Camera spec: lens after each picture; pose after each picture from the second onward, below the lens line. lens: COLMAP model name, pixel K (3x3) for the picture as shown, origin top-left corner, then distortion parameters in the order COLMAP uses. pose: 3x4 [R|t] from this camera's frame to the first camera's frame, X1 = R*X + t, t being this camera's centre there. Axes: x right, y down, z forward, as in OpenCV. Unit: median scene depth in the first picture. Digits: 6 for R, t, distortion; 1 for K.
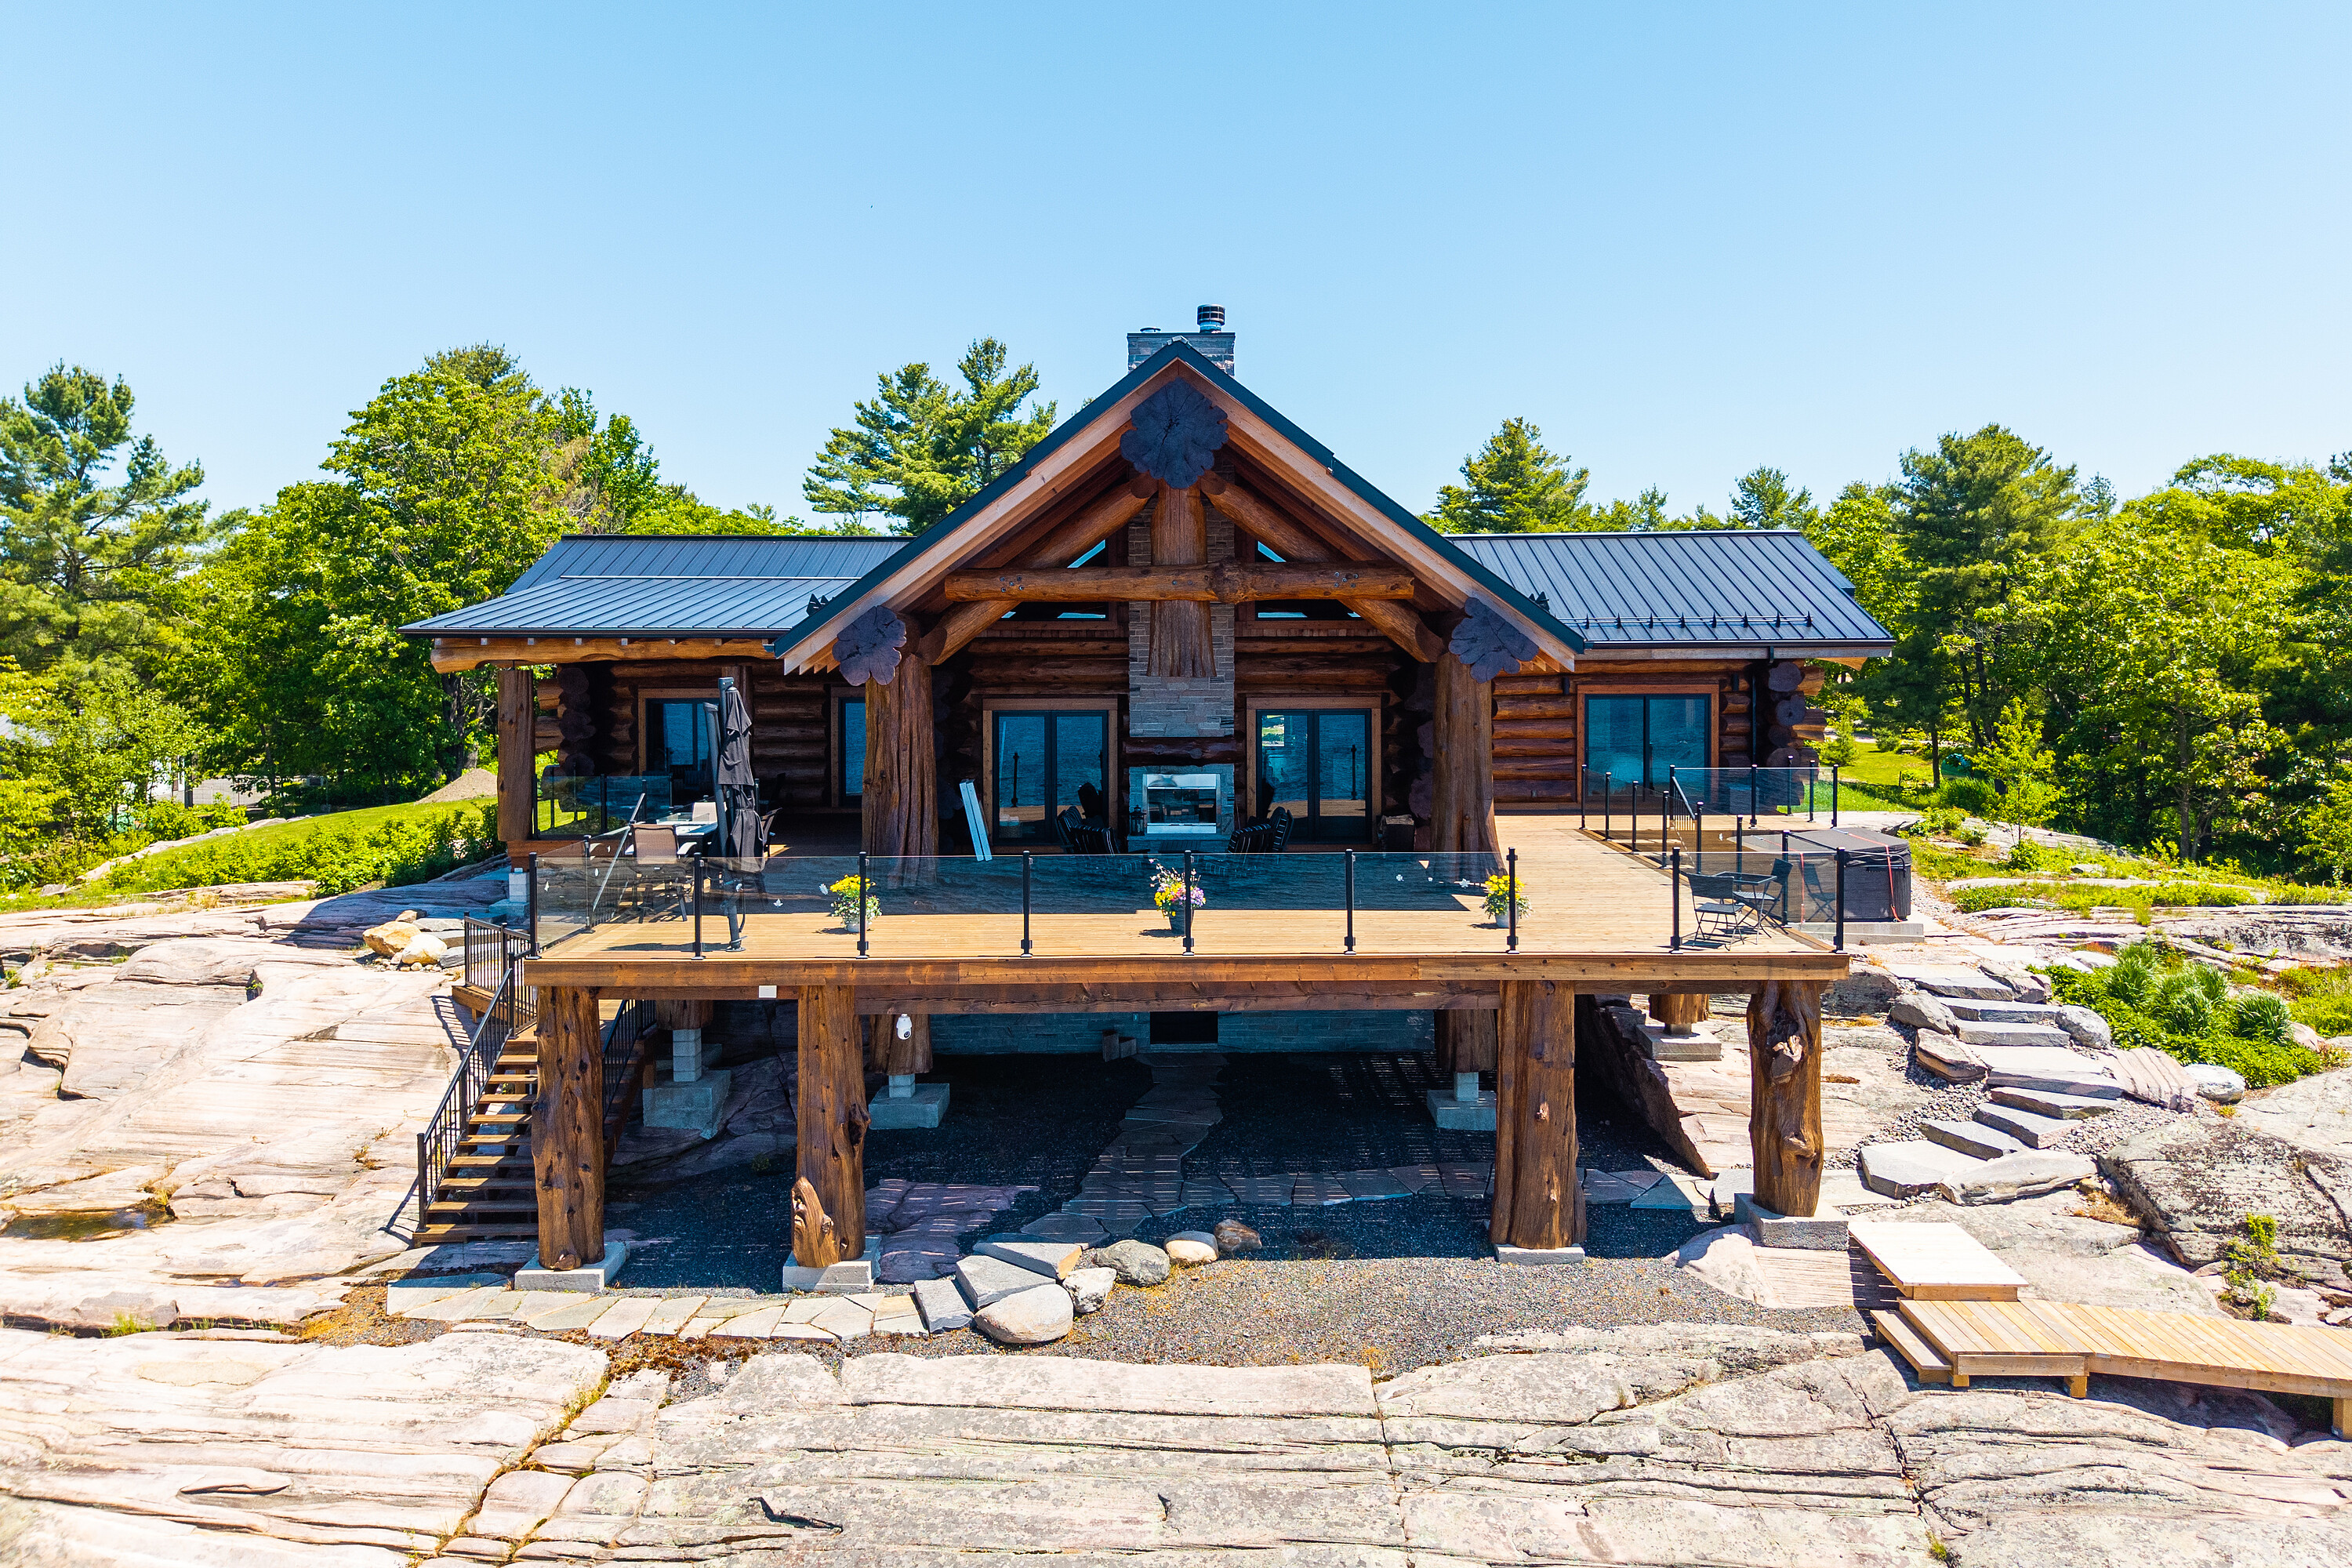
lens RADIAL K [[1618.9, 0, 1205.5], [0, 1618.9, 702.5], [0, 0, 1]] dist [0.001067, 0.001464]
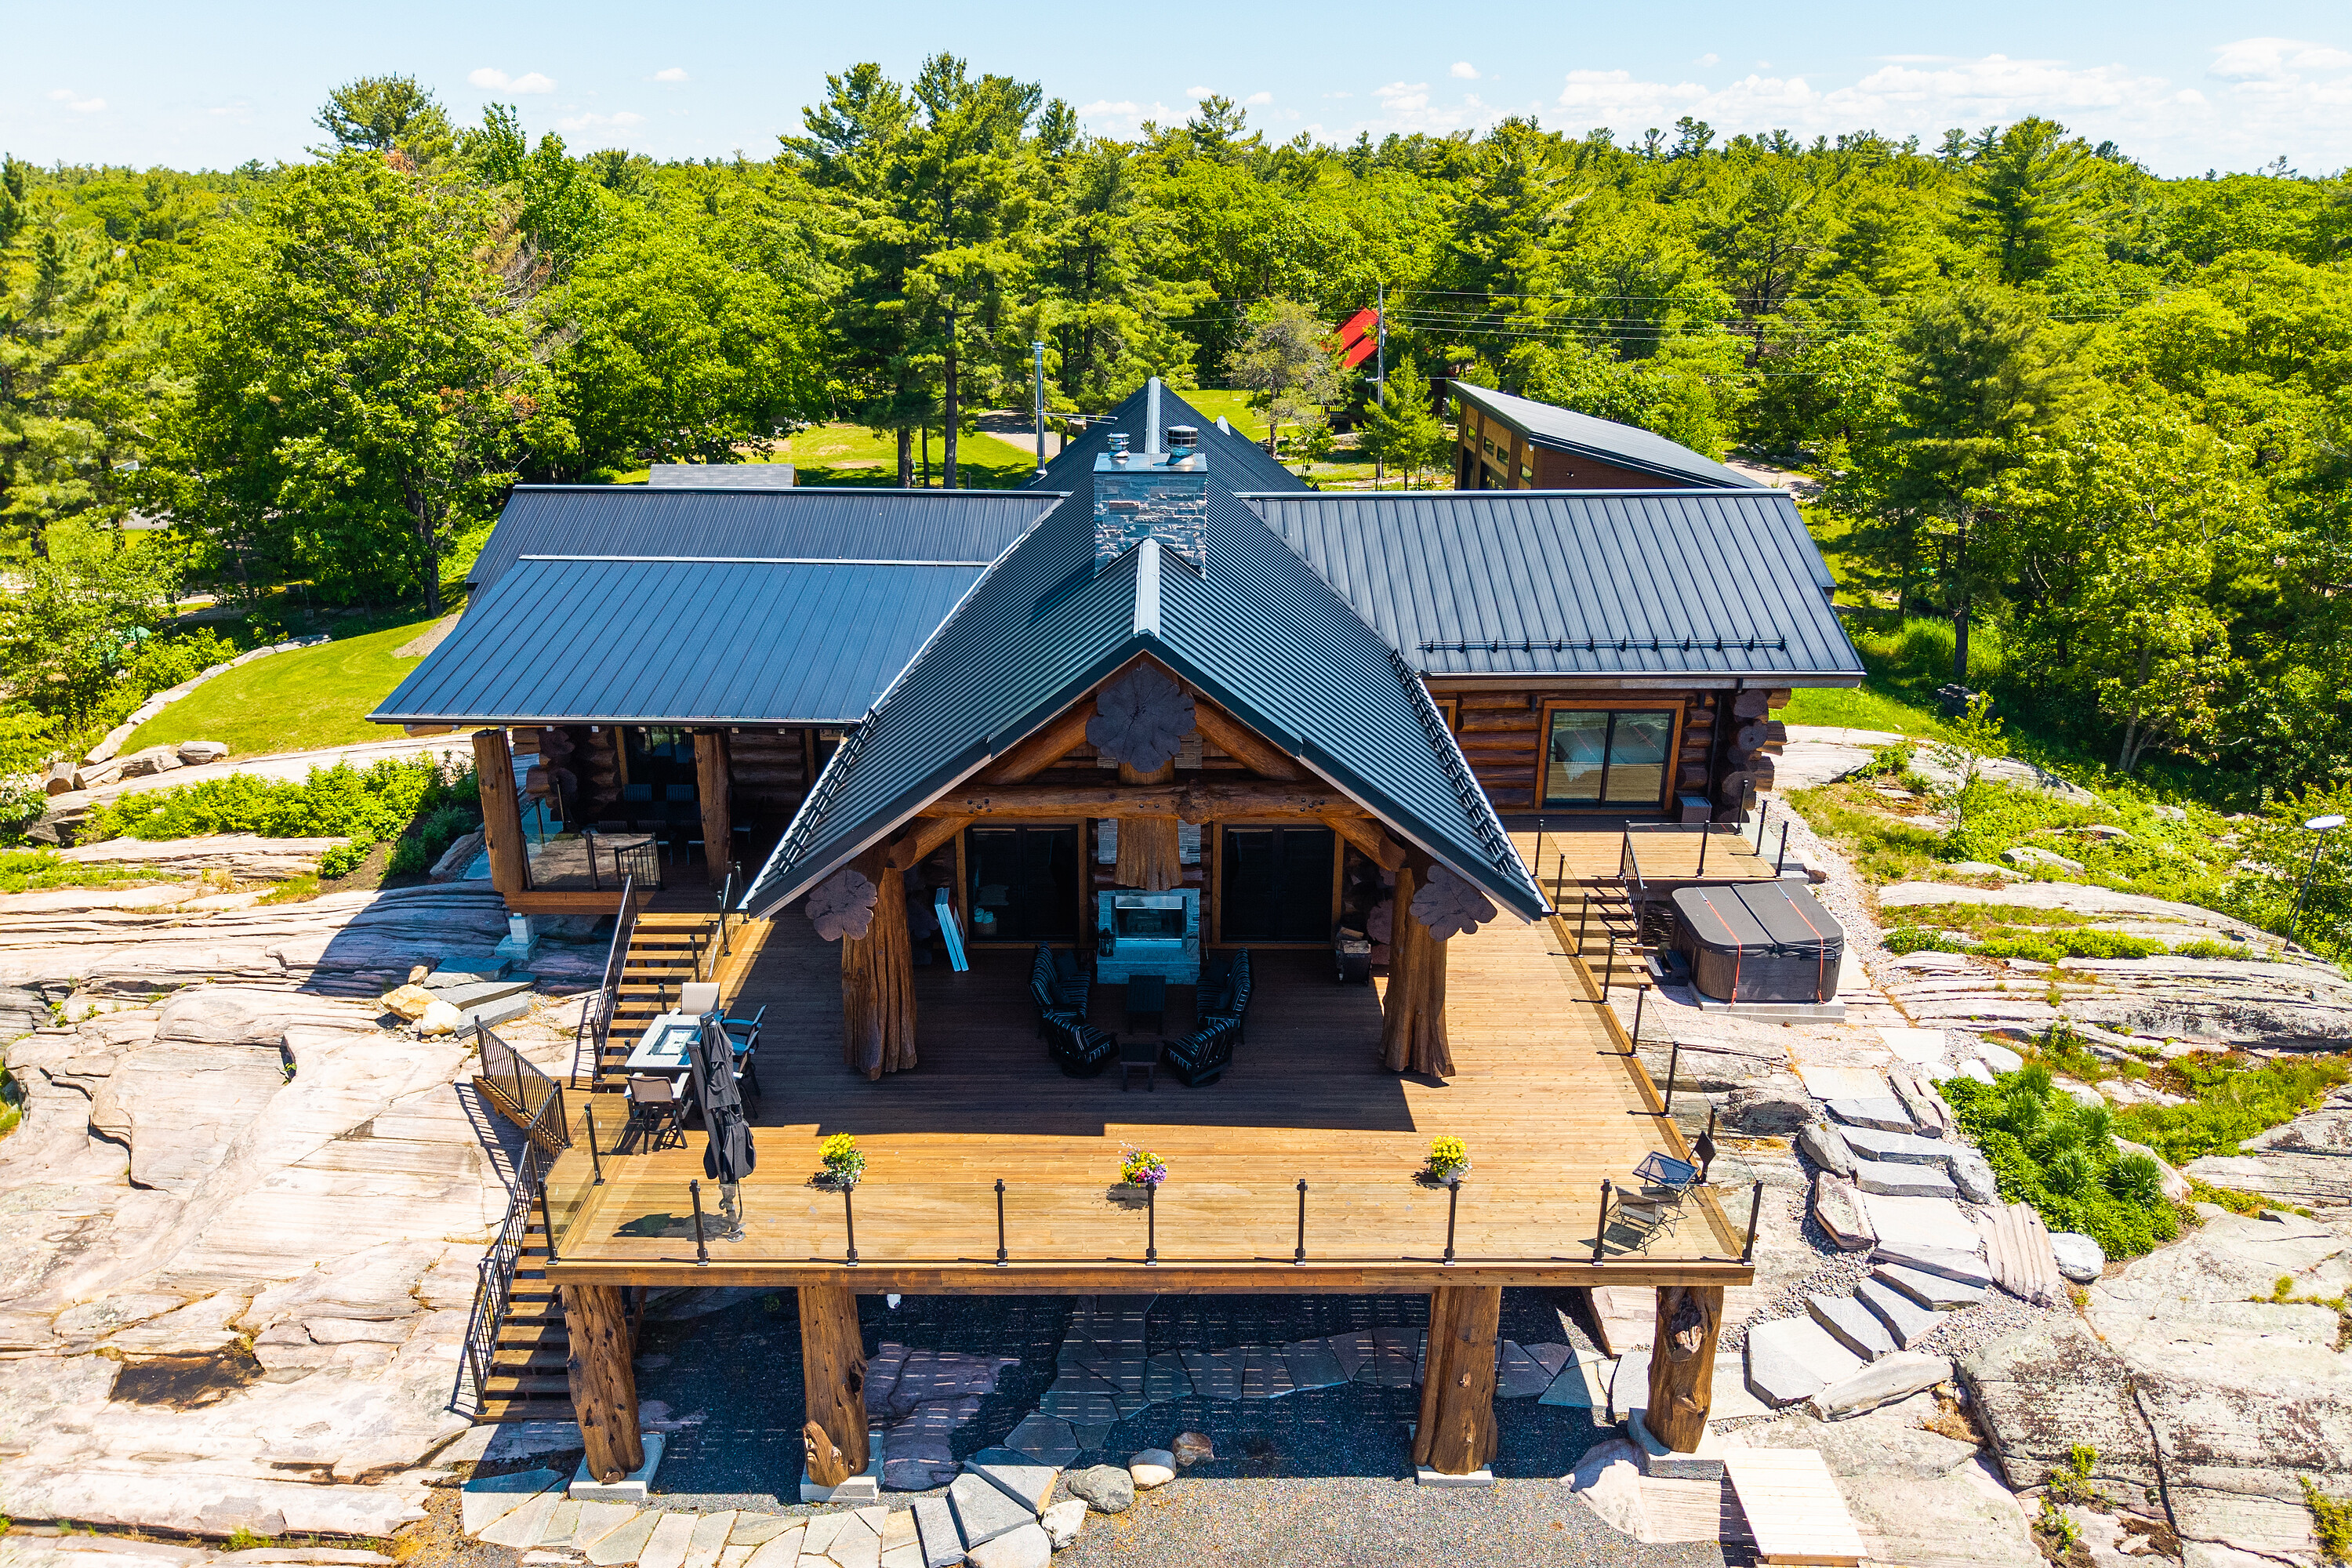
lens RADIAL K [[1576.4, 0, 1178.3], [0, 1576.4, 809.2], [0, 0, 1]] dist [0.001034, 0.000925]
pose [[0.999951, 0.009812, 0.000949, 0.003115], [-0.009581, 0.944660, 0.327911, -0.388814], [0.002321, -0.327904, 0.944708, 0.075661]]
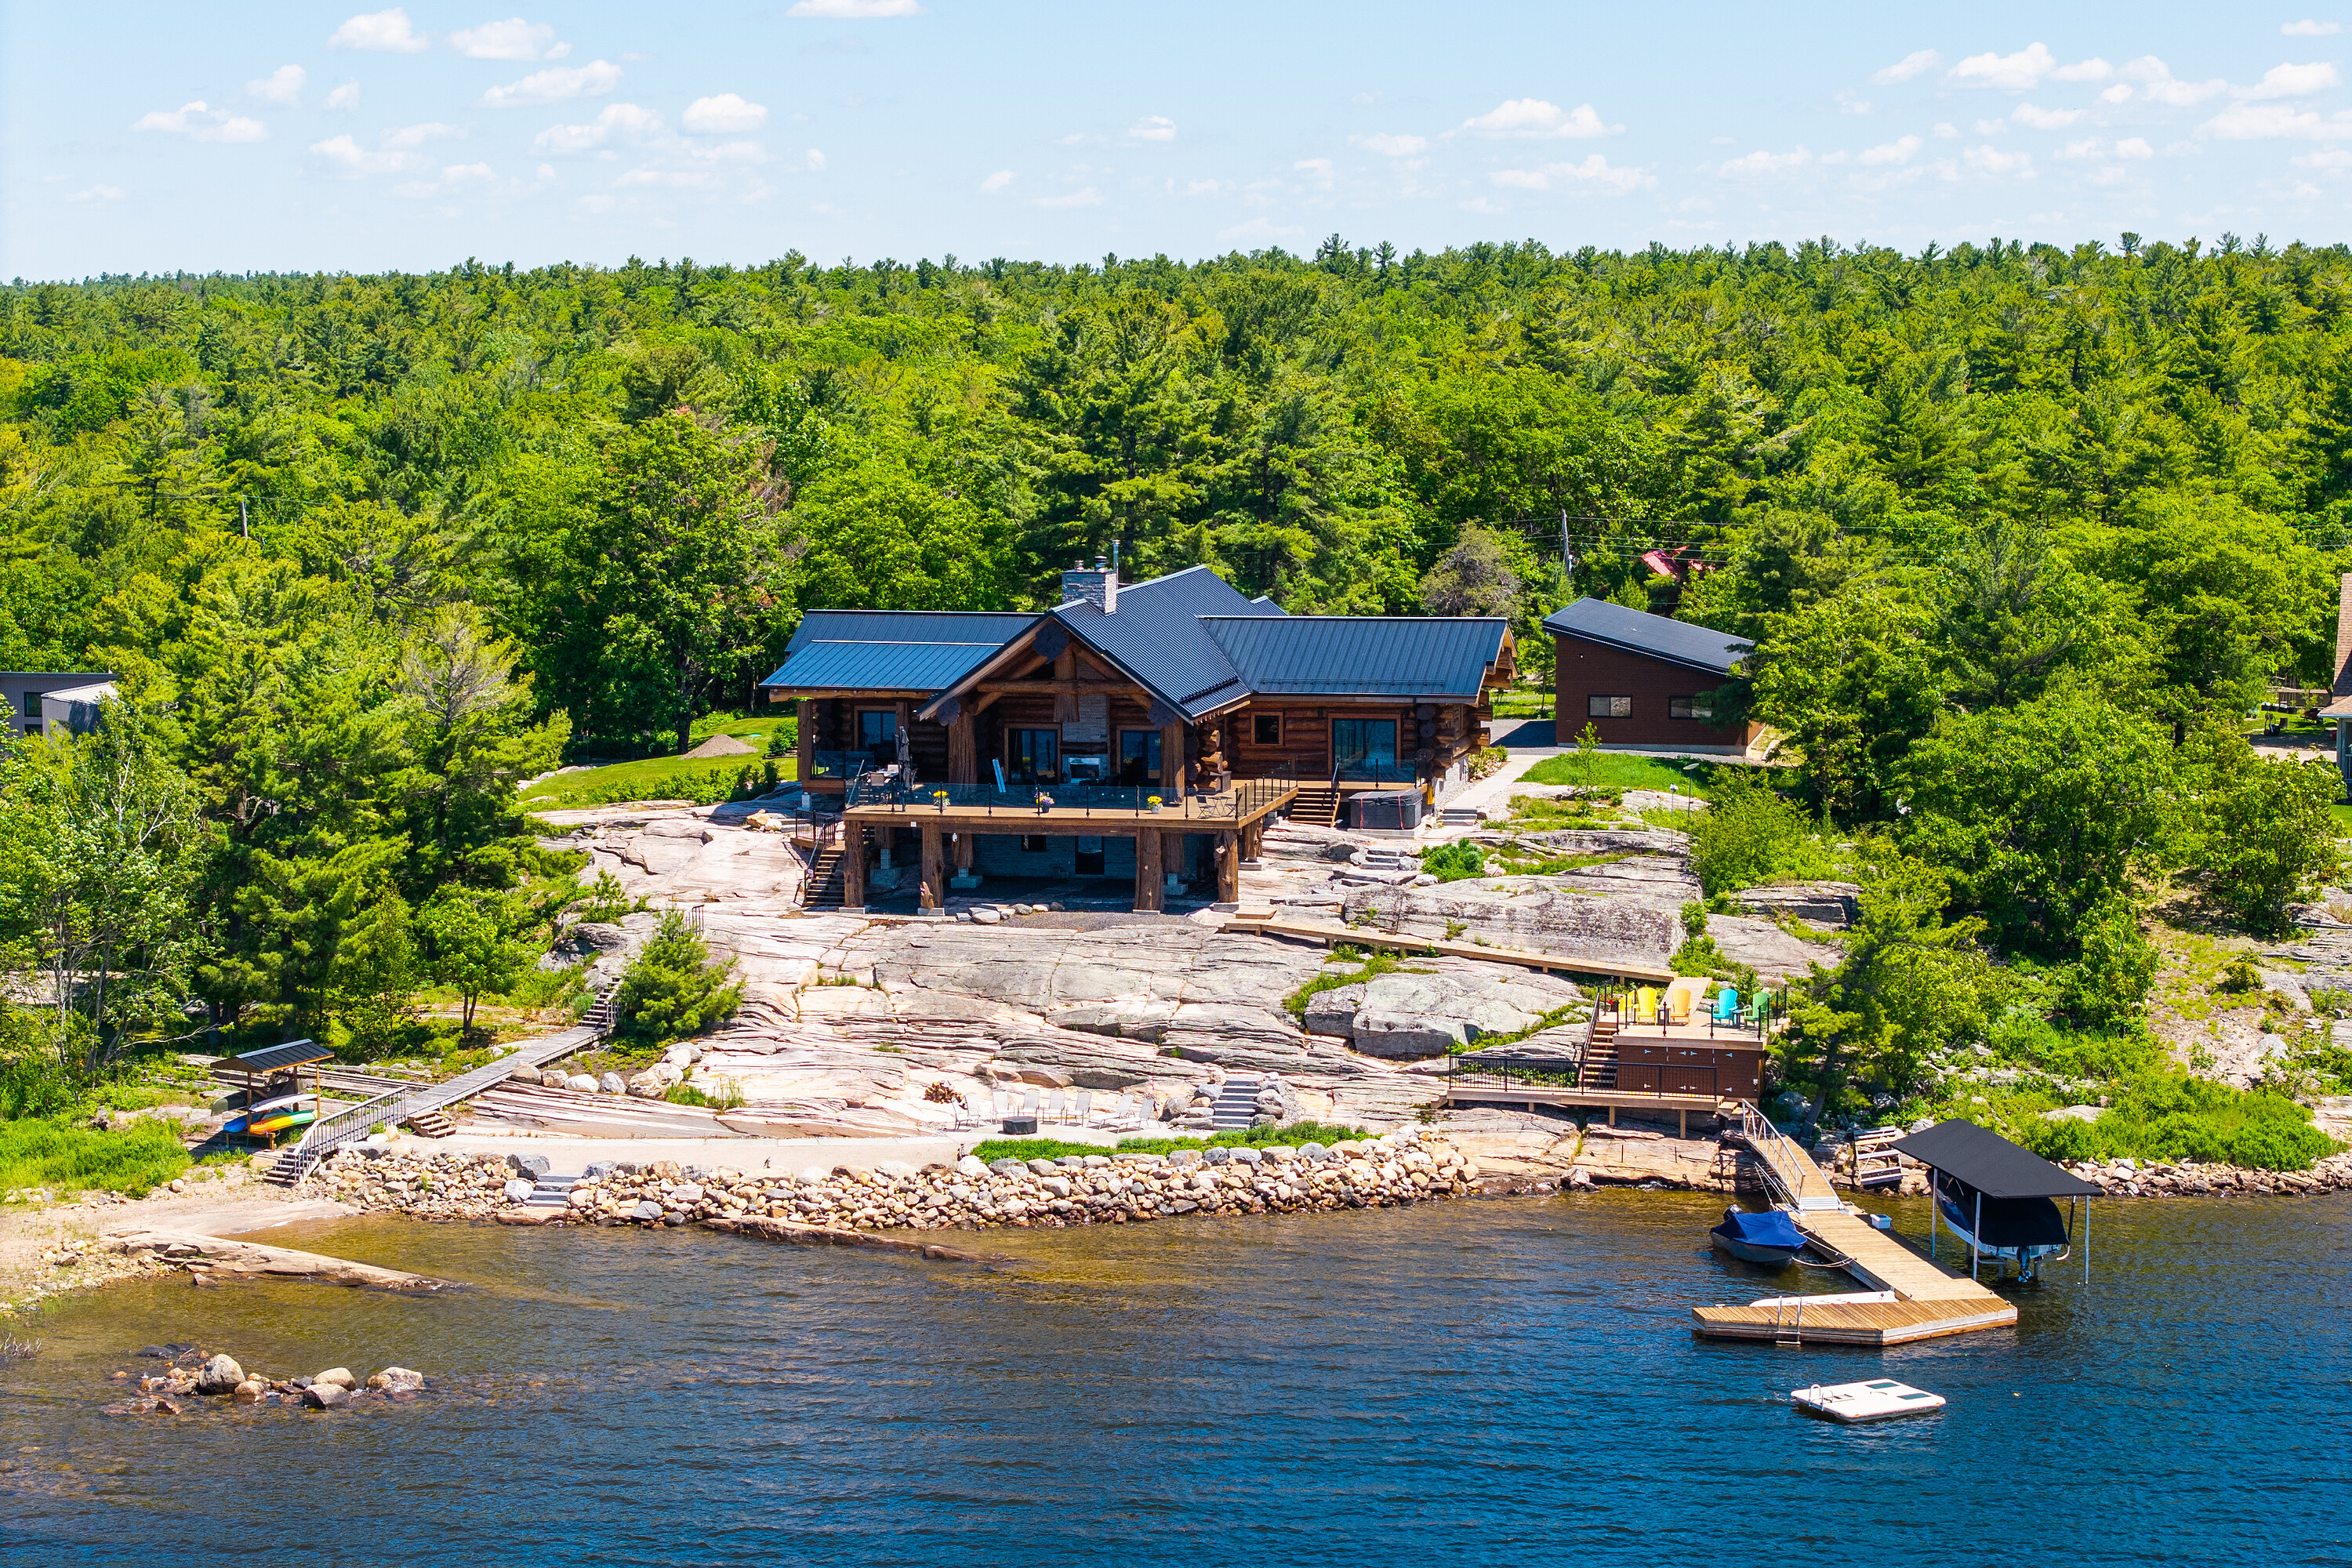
lens RADIAL K [[5005.0, 0, 1176.0], [0, 5005.0, 784.0], [0, 0, 1]] dist [-0.332121, -0.119552]
pose [[0.975672, 0.025424, -0.217757, 1.959125], [-0.011457, 0.997809, 0.065165, -0.453159], [0.218937, -0.061085, 0.973825, -6.986434]]
